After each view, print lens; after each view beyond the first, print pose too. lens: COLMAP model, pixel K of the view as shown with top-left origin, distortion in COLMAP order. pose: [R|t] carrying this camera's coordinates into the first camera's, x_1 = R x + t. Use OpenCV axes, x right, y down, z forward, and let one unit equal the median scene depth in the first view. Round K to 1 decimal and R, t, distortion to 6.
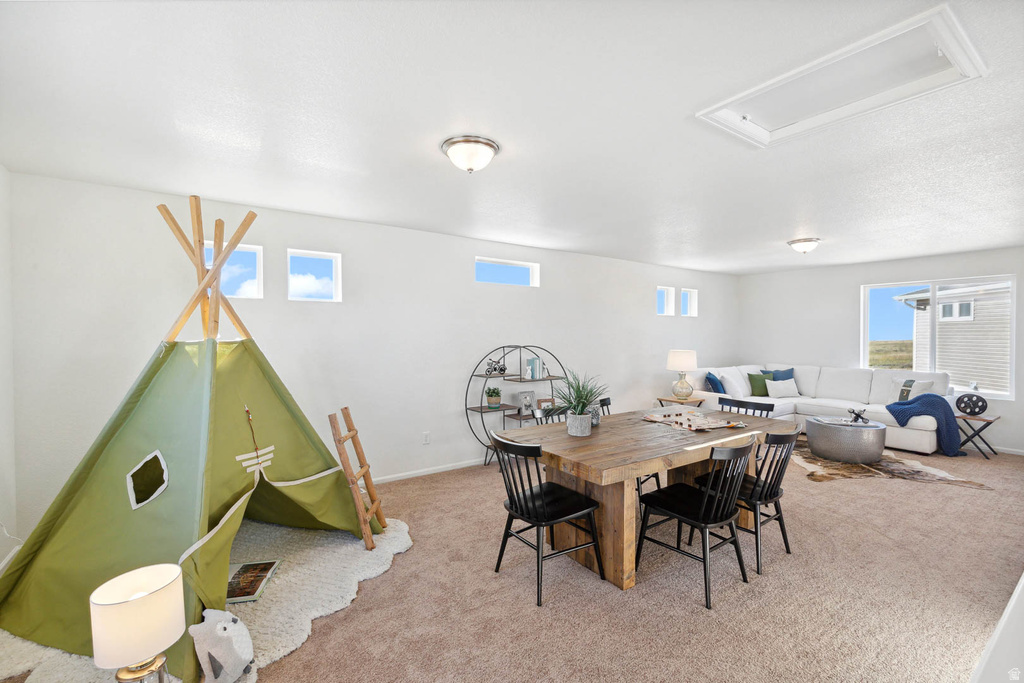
lens RADIAL K [[447.0, 0, 510.1], [0, 447.0, 340.1], [0, 0, 1]] dist [0.001034, 0.000175]
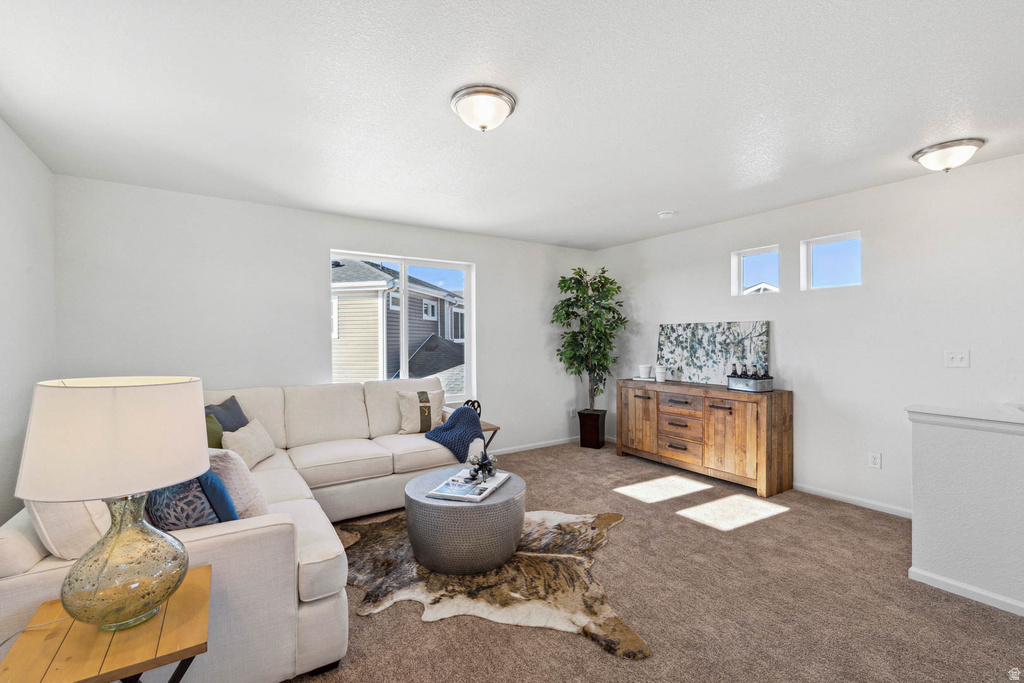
lens RADIAL K [[445.9, 0, 511.9], [0, 445.9, 344.7], [0, 0, 1]] dist [-0.000321, 0.013999]
pose [[0.024087, -0.011509, 0.999644, 0.221810], [0.019635, 0.999746, 0.011037, 0.011097], [-0.999517, 0.019362, 0.024307, 0.943744]]
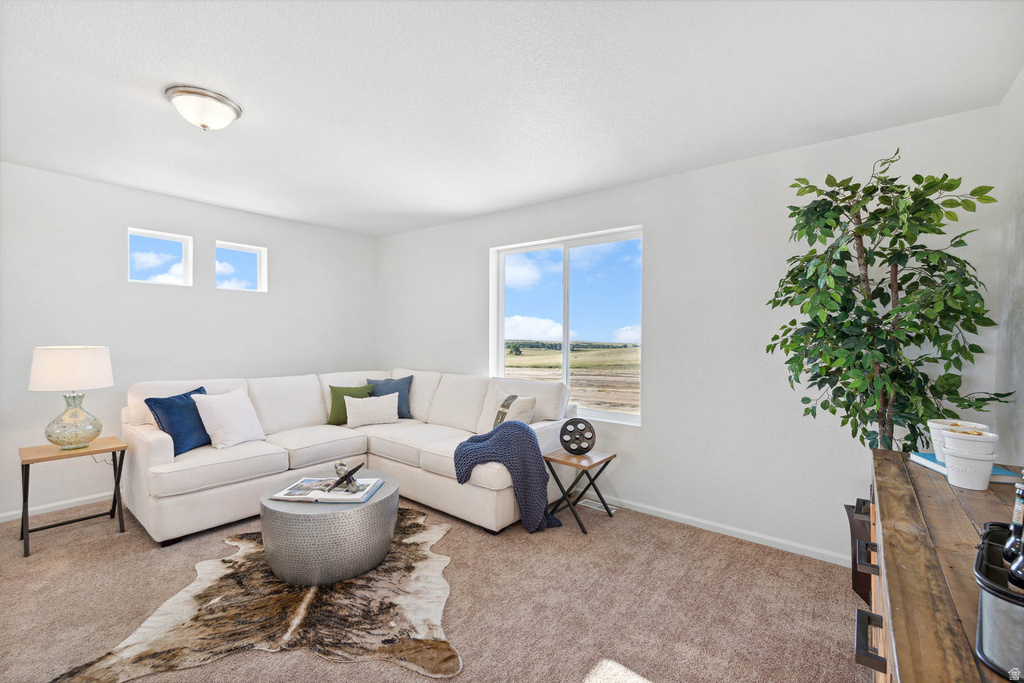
lens RADIAL K [[443.1, 0, 511.3], [0, 443.1, 338.4], [0, 0, 1]] dist [0.001154, -0.000290]
pose [[0.960884, 0.005134, 0.276902, 0.814624], [-0.004037, 0.999982, -0.004529, 0.015992], [-0.276920, 0.003234, 0.960887, 0.471648]]
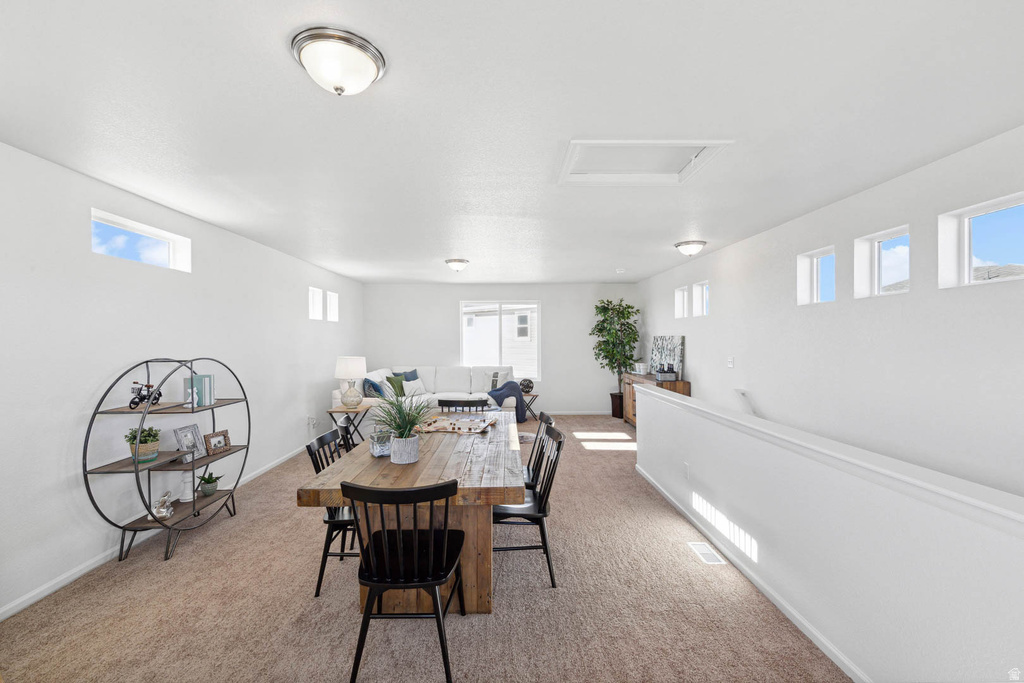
lens RADIAL K [[447.0, 0, 510.1], [0, 447.0, 340.1], [0, 0, 1]] dist [0.001034, 0.000175]
pose [[0.559944, -0.005028, 0.828515, -0.248157], [0.014091, 0.999895, -0.003455, -0.005543], [-0.828411, 0.013609, 0.559956, 0.213944]]
